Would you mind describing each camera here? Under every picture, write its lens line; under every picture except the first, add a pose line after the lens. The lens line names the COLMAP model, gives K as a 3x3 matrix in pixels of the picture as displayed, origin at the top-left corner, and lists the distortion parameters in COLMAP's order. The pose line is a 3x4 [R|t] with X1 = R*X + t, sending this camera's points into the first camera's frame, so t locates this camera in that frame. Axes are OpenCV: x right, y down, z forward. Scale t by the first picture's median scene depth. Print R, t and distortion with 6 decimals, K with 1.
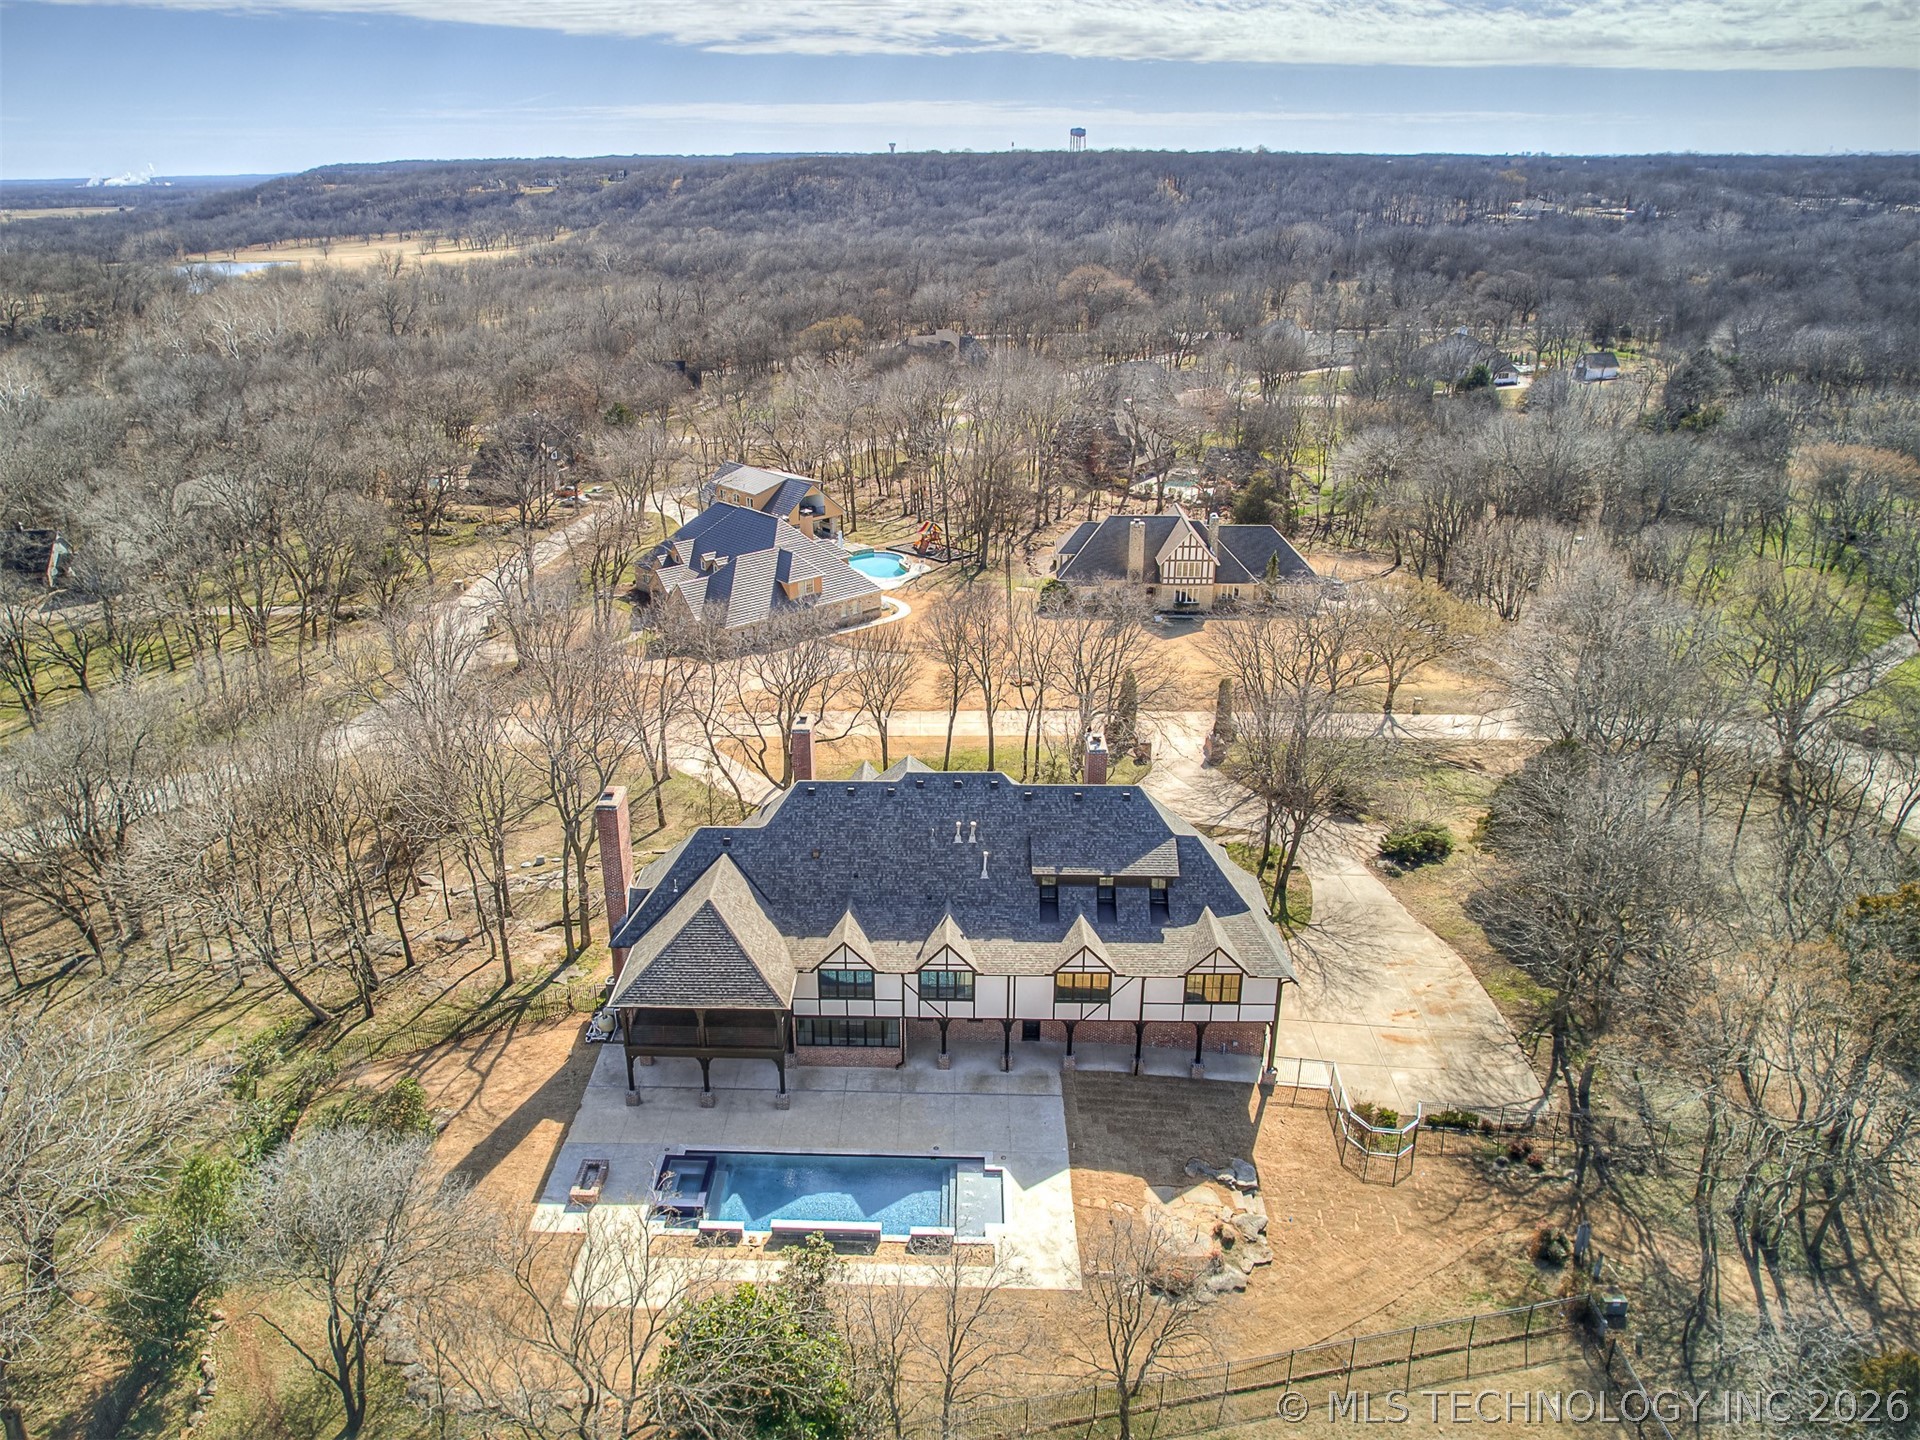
lens RADIAL K [[1374.8, 0, 893.4], [0, 1374.8, 697.5], [0, 0, 1]] dist [-0.056495, 0.034968]
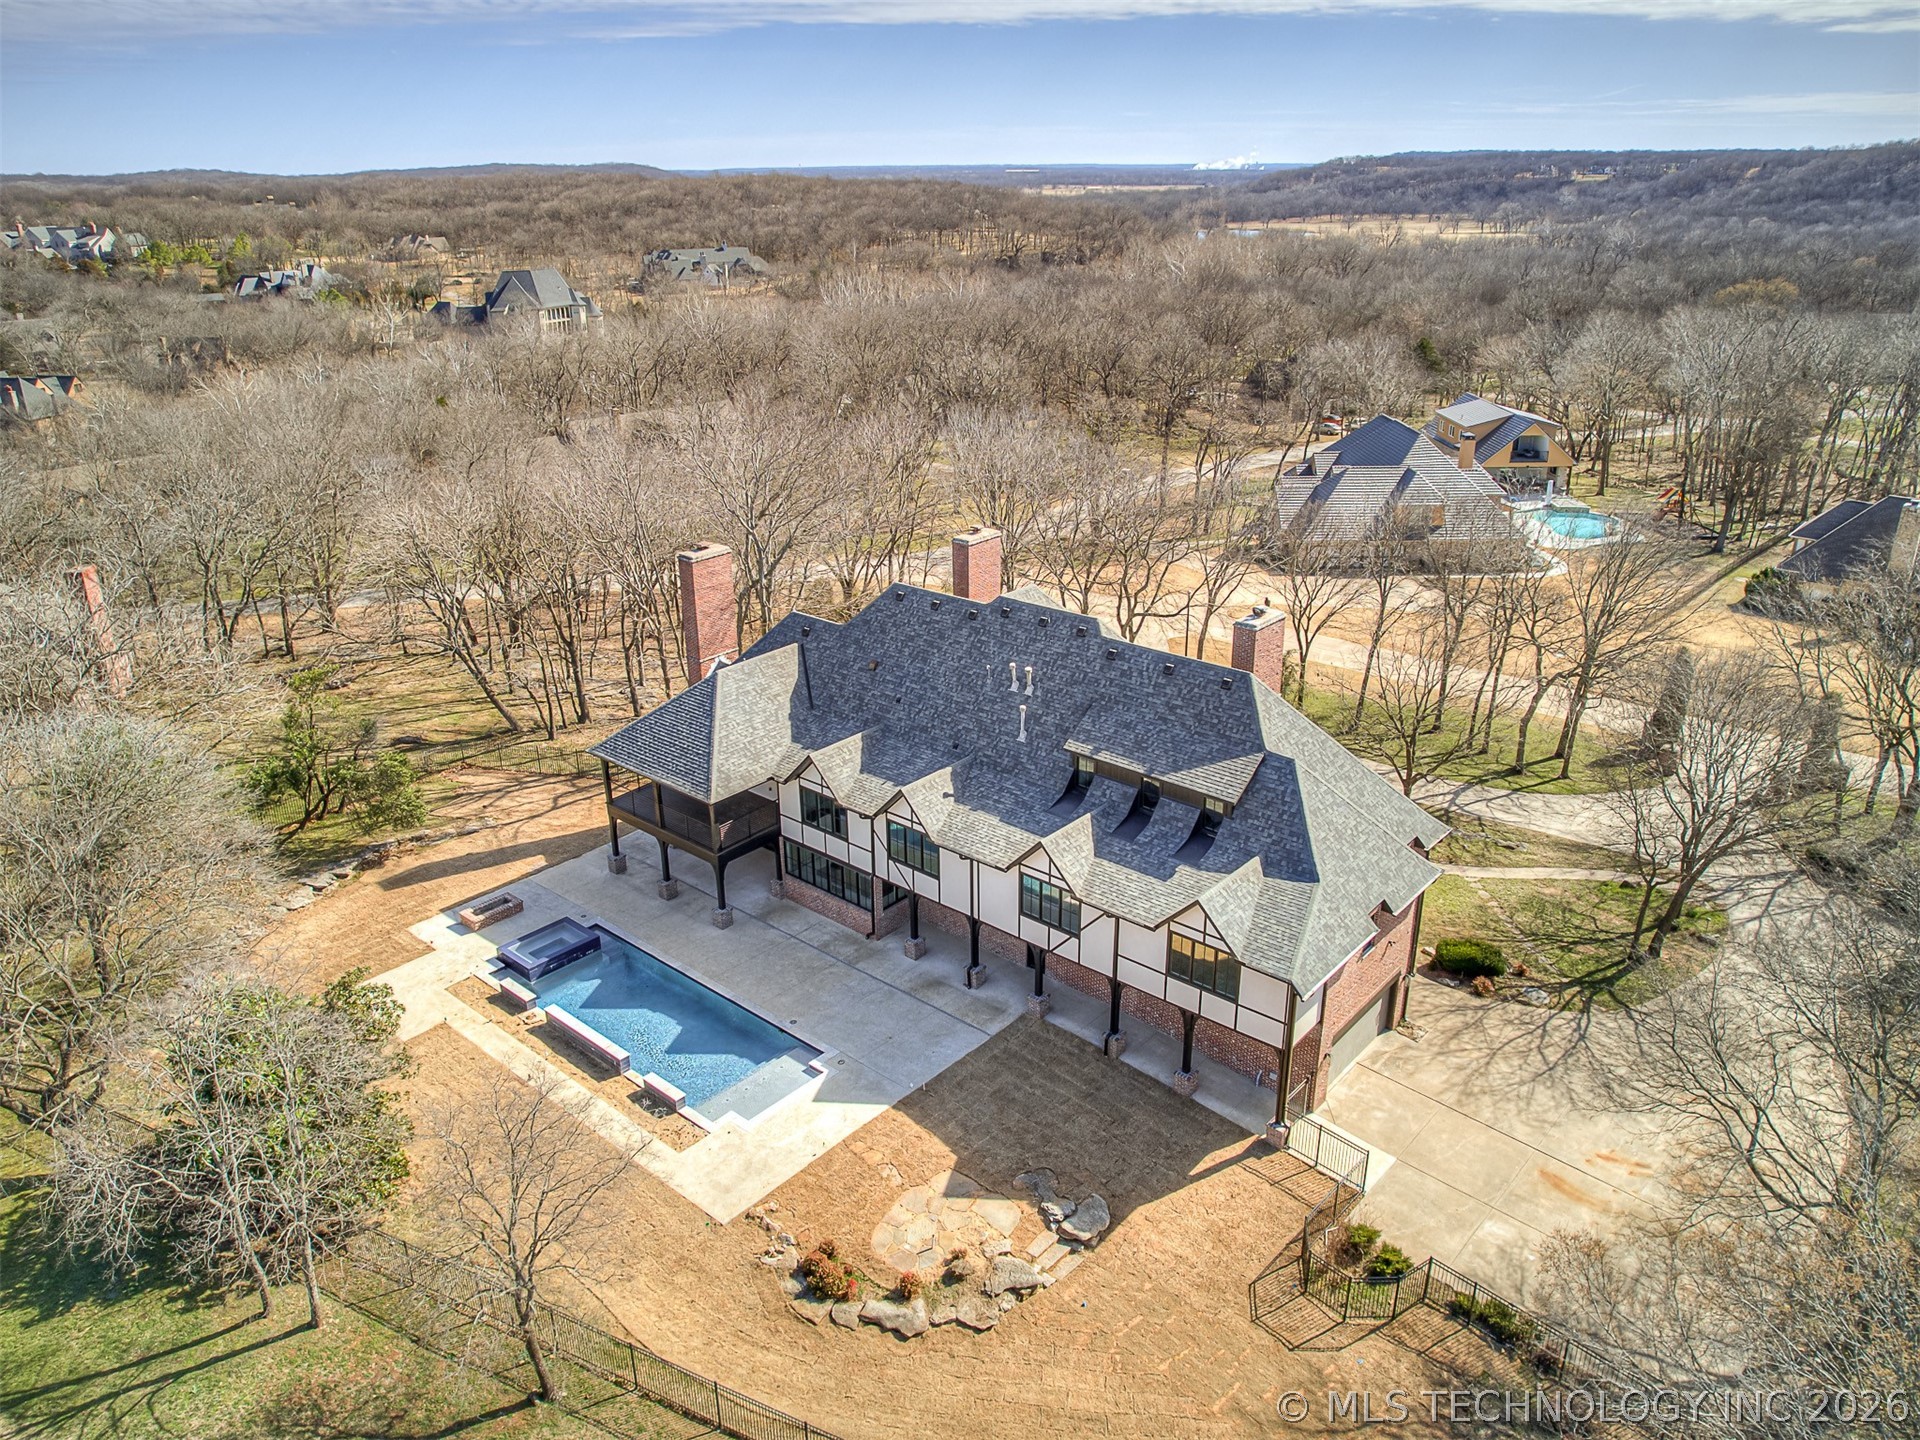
lens RADIAL K [[1374.8, 0, 968.7], [0, 1374.8, 681.5], [0, 0, 1]] dist [-0.056495, 0.034968]
pose [[0.791546, 0.224749, -0.568281, 0.487750], [-0.226589, 0.971569, 0.068634, 0.055525], [0.567550, 0.074439, 0.819967, 0.365438]]
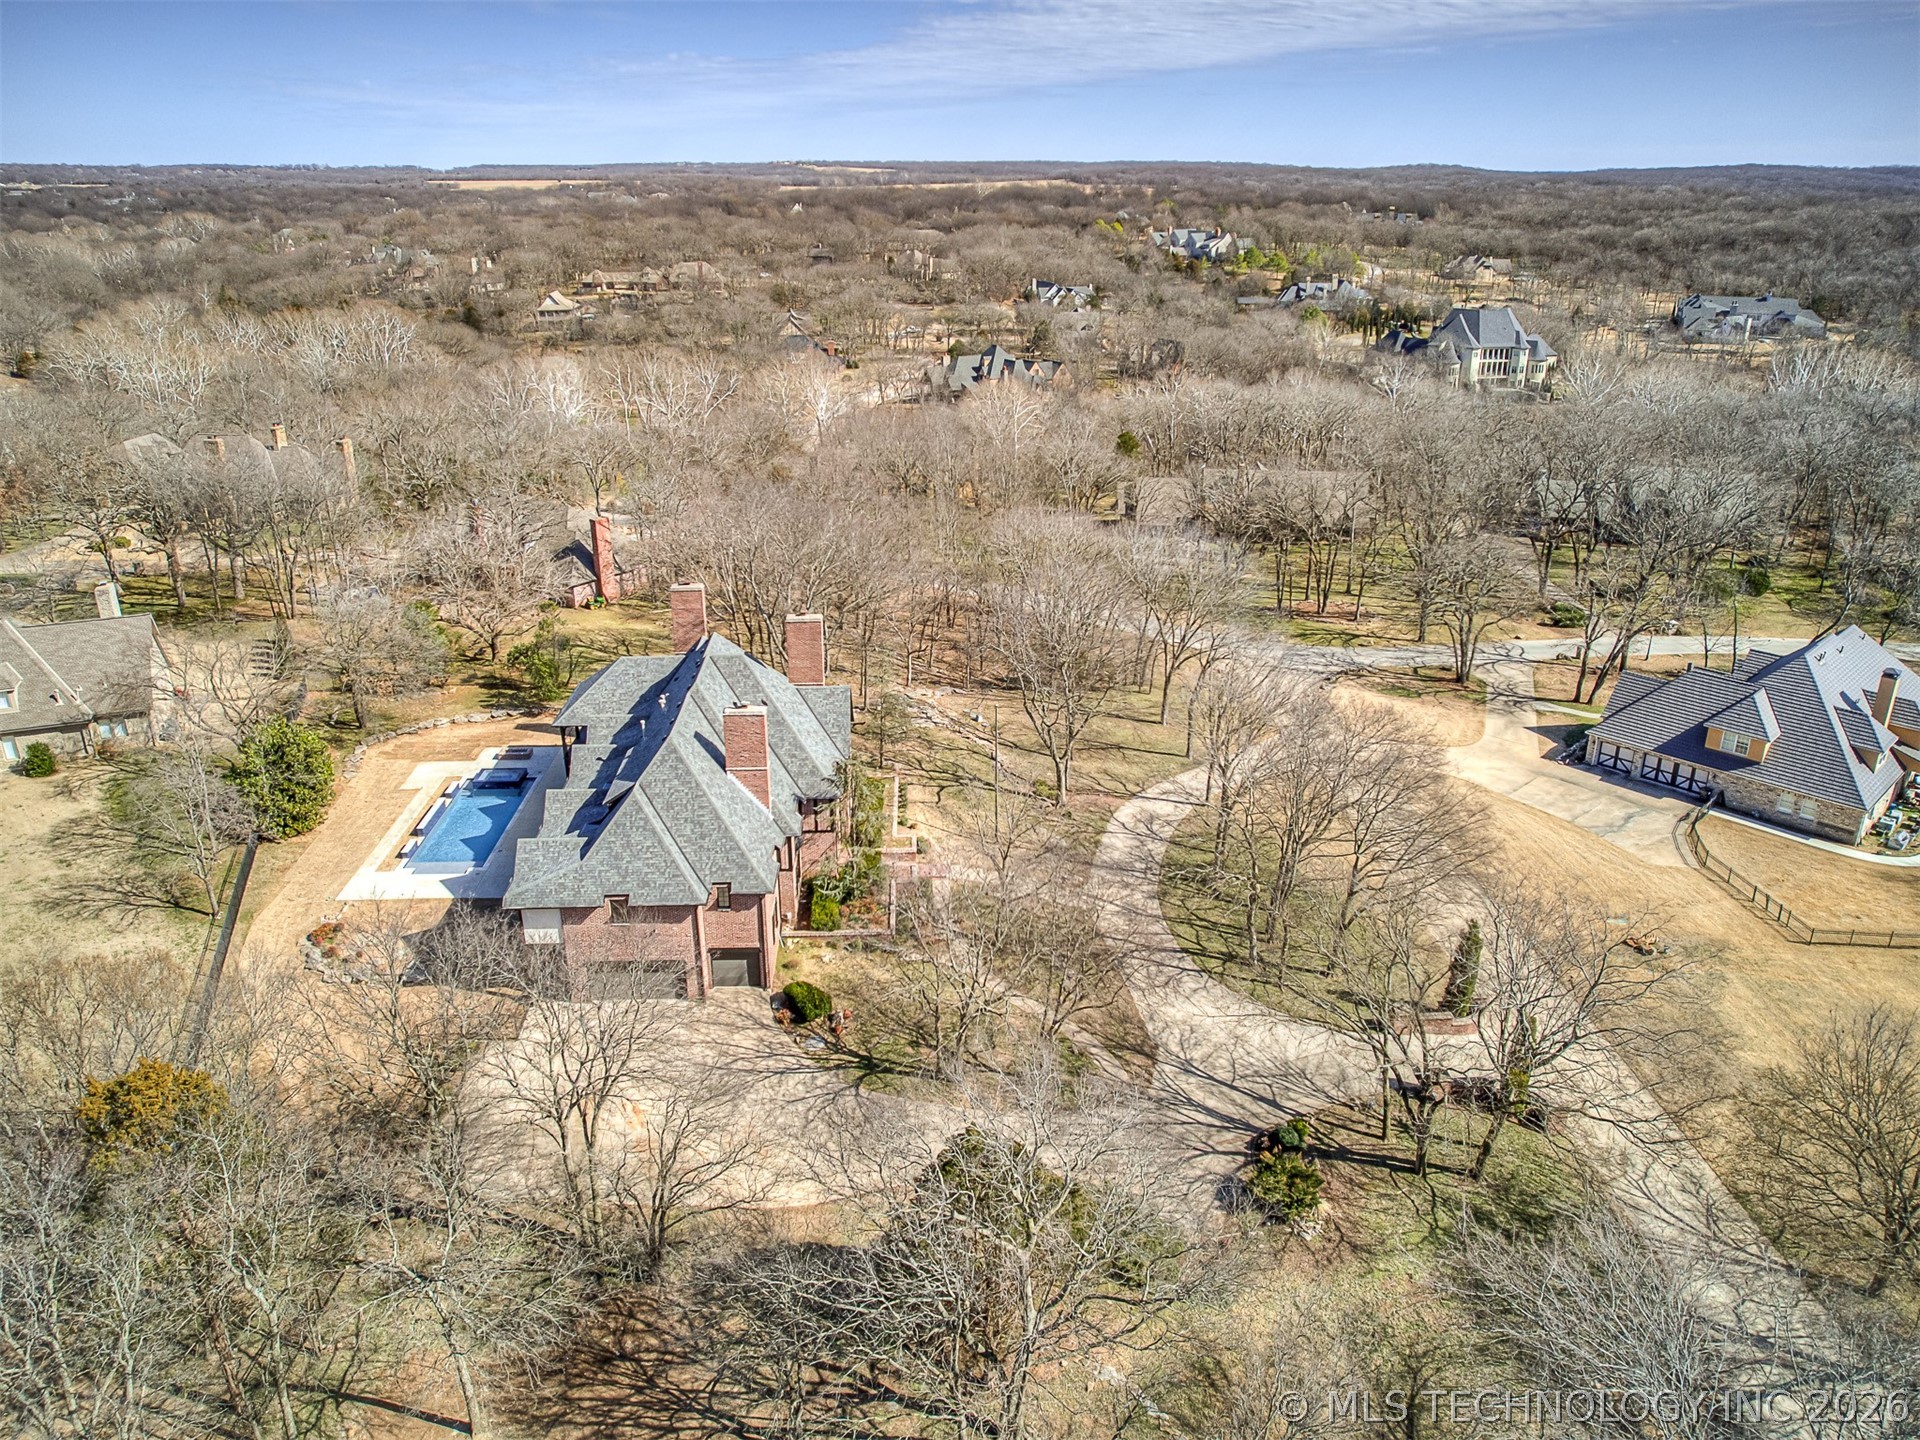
lens RADIAL K [[1374.8, 0, 957.4], [0, 1374.8, 713.3], [0, 0, 1]] dist [-0.056495, 0.034968]
pose [[0.084182, 0.386067, -0.918622, 1.222611], [-0.361363, 0.870965, 0.332923, -0.403645], [0.928617, 0.303930, 0.212830, 1.028406]]
